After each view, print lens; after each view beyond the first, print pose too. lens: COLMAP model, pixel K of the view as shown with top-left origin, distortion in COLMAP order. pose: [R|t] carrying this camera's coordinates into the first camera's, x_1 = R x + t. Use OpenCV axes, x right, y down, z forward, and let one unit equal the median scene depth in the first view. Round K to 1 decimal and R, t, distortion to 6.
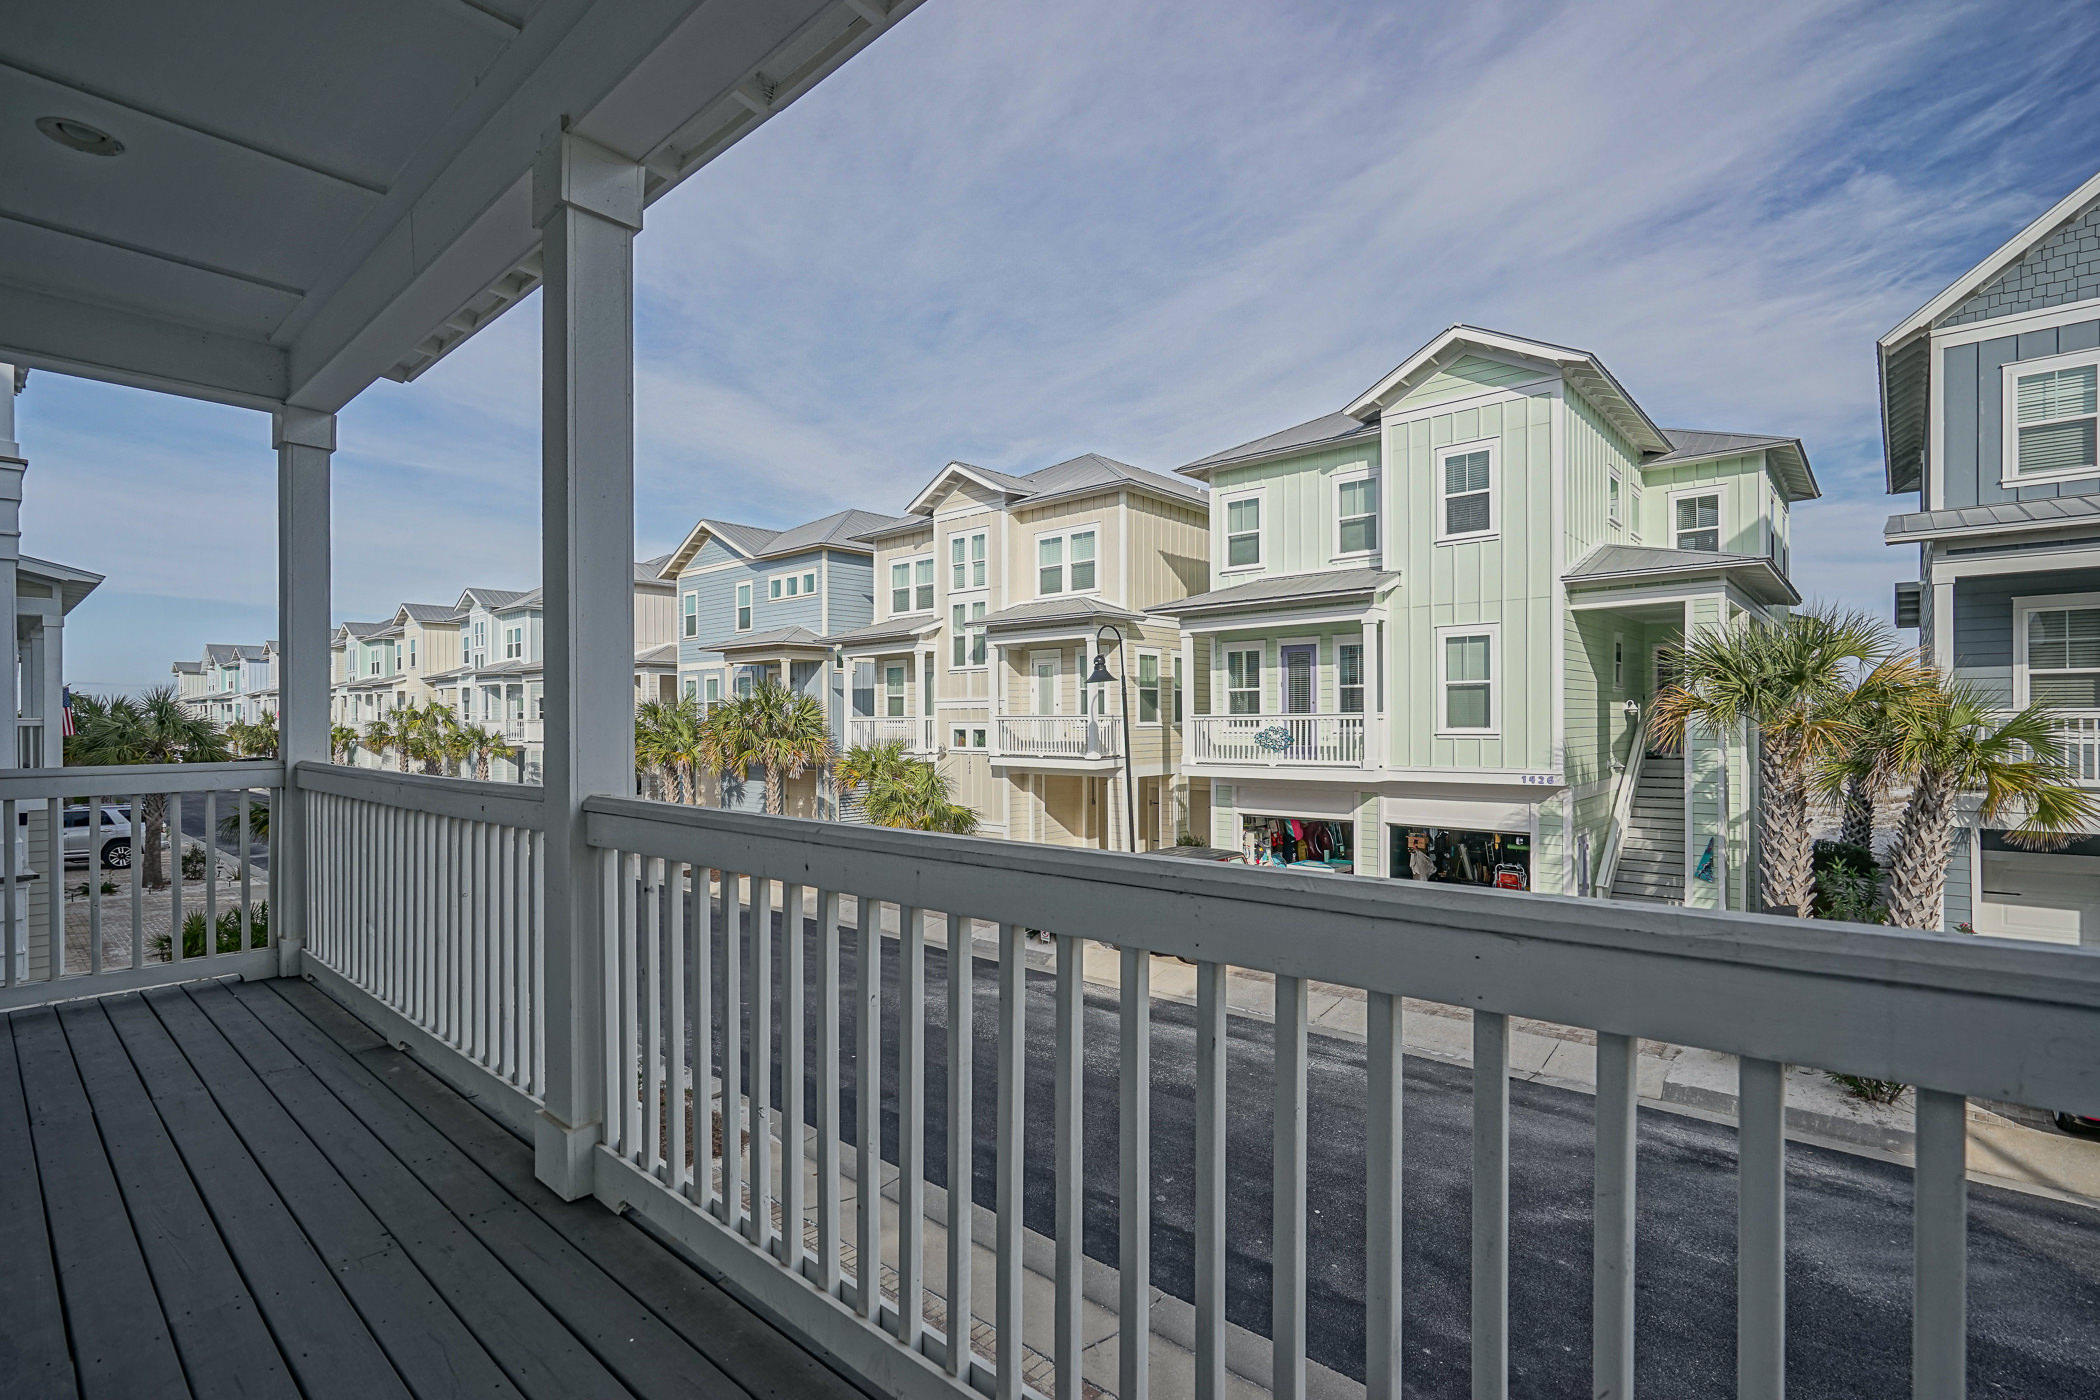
lens RADIAL K [[963.0, 0, 1034.9], [0, 963.0, 721.1], [0, 0, 1]] dist [-0.000120, 0.000214]
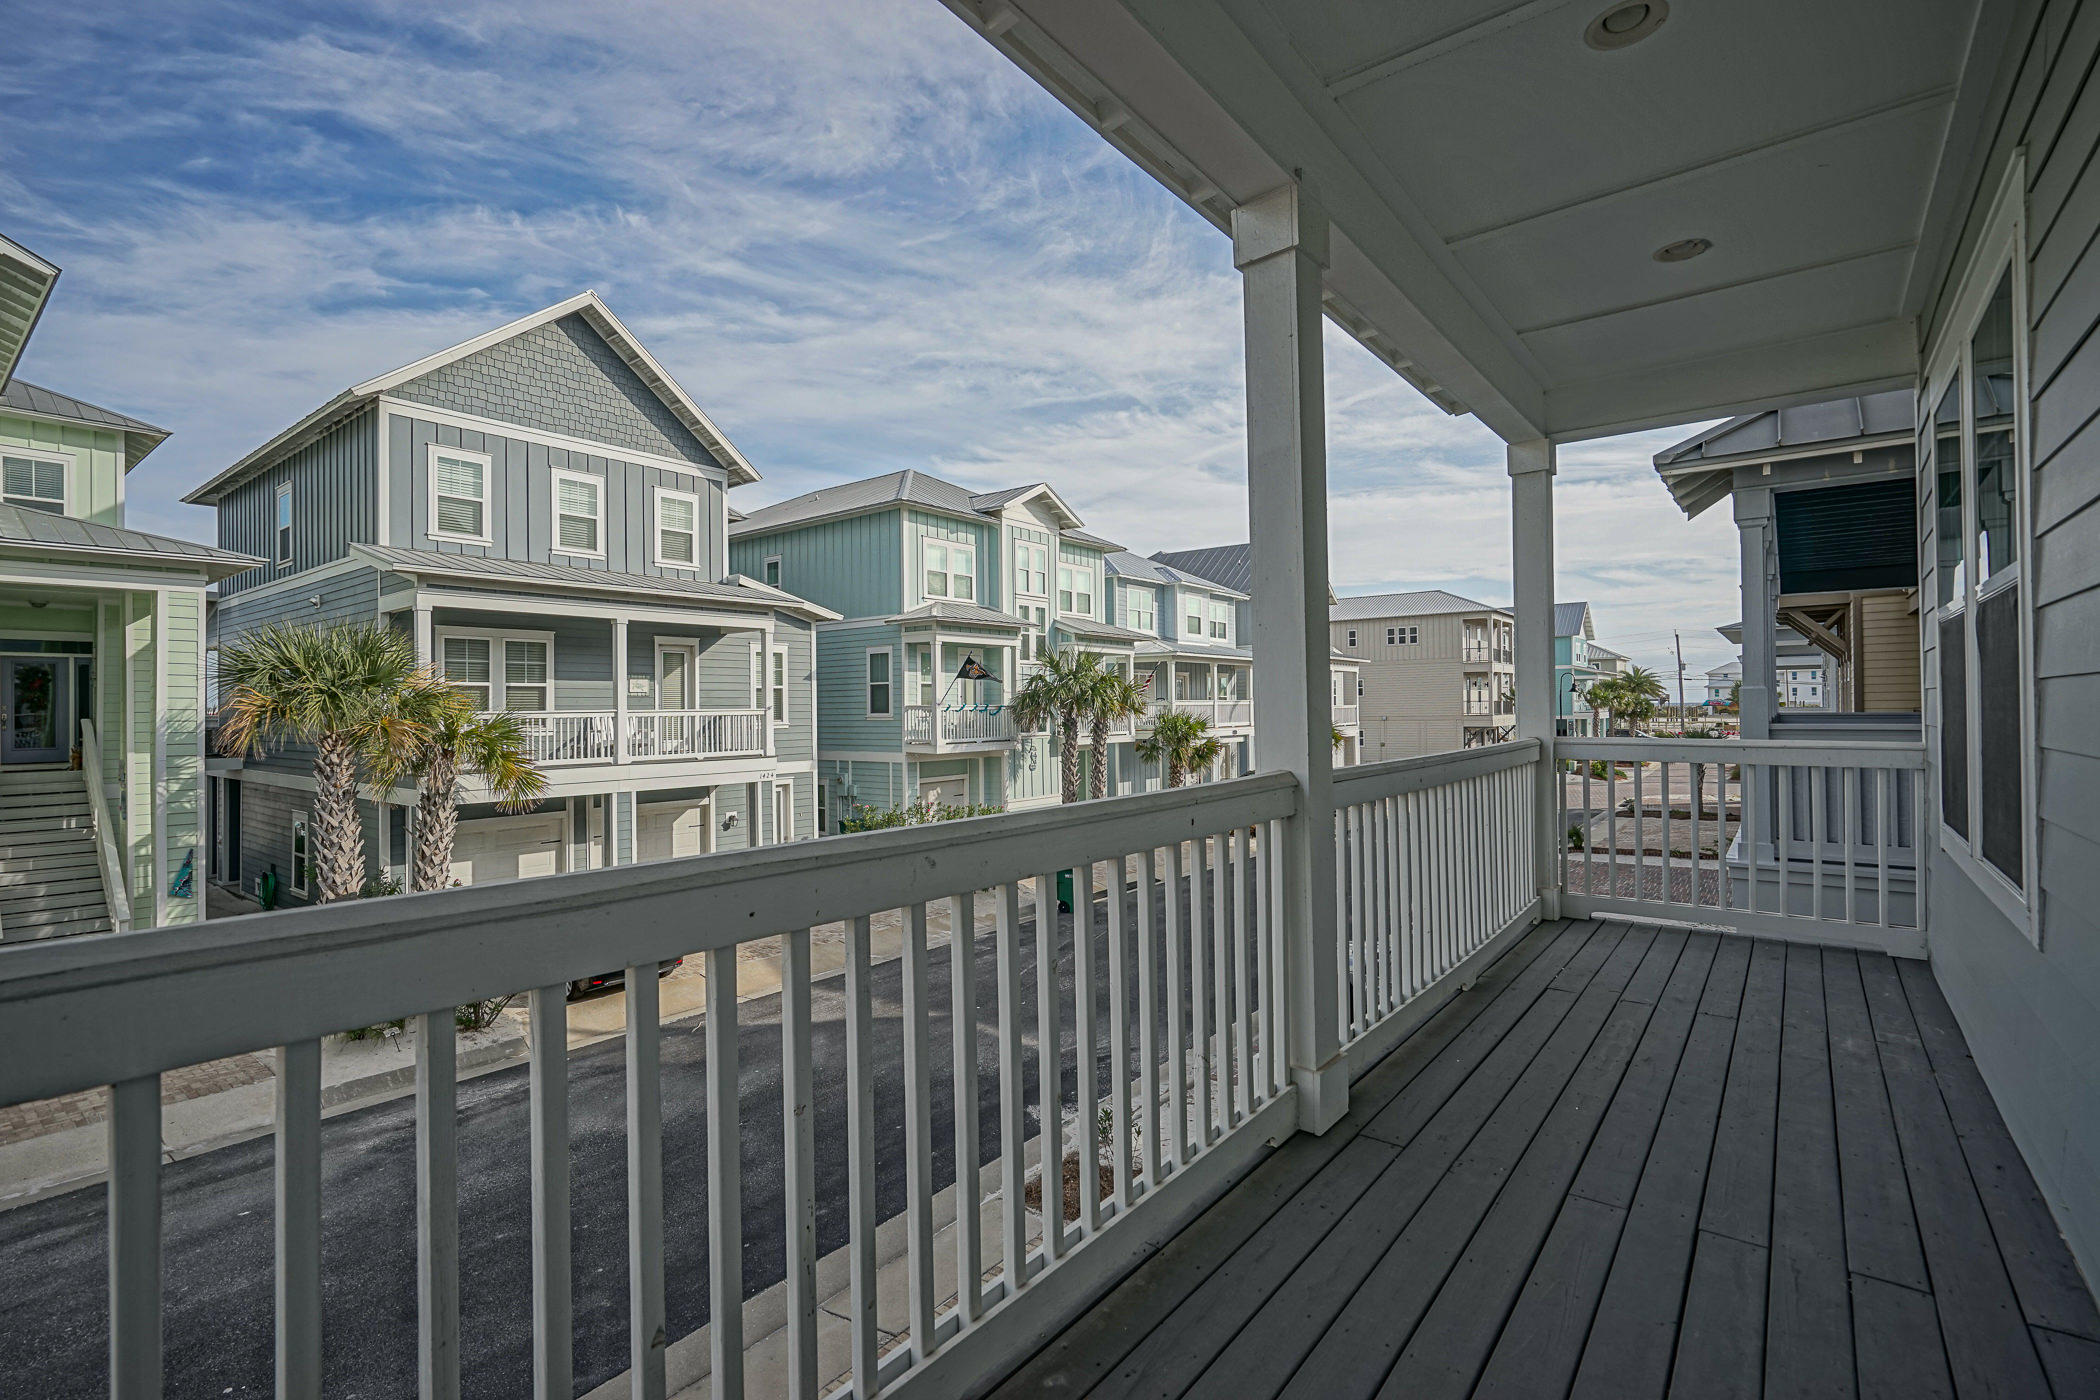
lens RADIAL K [[946.2, 0, 1048.0], [0, 946.2, 701.2], [0, 0, 1]] dist [-0.001312, -0.000367]
pose [[-0.057692, 0.016368, 0.998200, -0.316721], [0.011473, 0.999810, -0.015732, 0.002254], [-0.998268, 0.010544, -0.057869, 0.277718]]
